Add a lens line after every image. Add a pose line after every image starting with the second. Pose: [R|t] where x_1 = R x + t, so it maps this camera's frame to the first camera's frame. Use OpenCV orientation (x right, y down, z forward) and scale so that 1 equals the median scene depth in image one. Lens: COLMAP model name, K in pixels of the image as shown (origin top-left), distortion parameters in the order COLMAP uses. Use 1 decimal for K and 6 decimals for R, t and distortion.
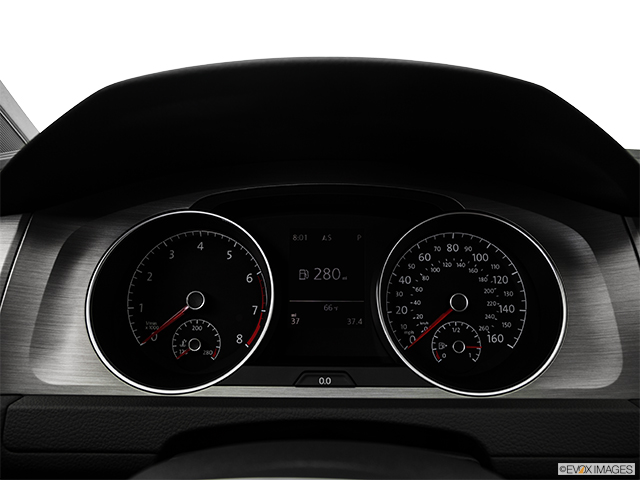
lens RADIAL K [[482.0, 0, 322.9], [0, 482.0, 242.2], [0, 0, 1]] dist [-0.116549, 0.034675]
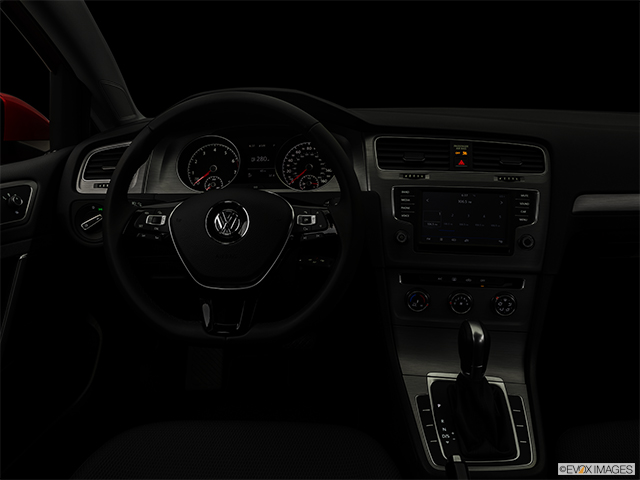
lens RADIAL K [[482.0, 0, 325.0], [0, 482.0, 237.0], [0, 0, 1]] dist [-0.116549, 0.034675]
pose [[0.999754, -0.012272, -0.018469, 0.408121], [0.013164, 0.998713, 0.048979, 0.377435], [0.017844, -0.049210, 0.998629, -1.697296]]
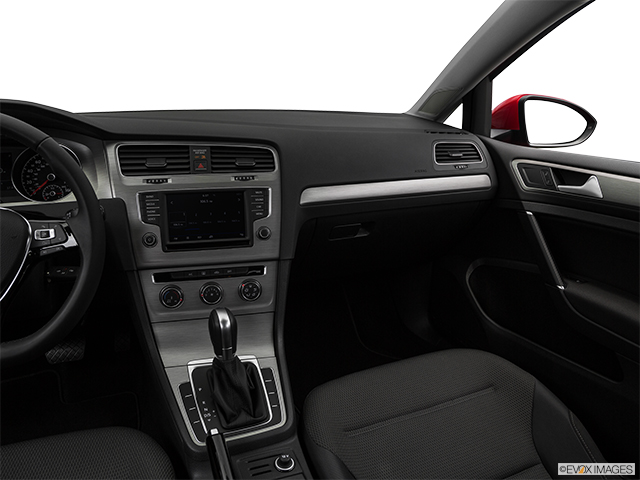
lens RADIAL K [[482.0, 0, 318.8], [0, 482.0, 239.3], [0, 0, 1]] dist [-0.116549, 0.034675]
pose [[0.909396, -0.110346, 0.401028, 0.549606], [0.078973, 0.992436, 0.093993, 0.334507], [-0.408366, -0.053807, 0.911231, -1.937457]]
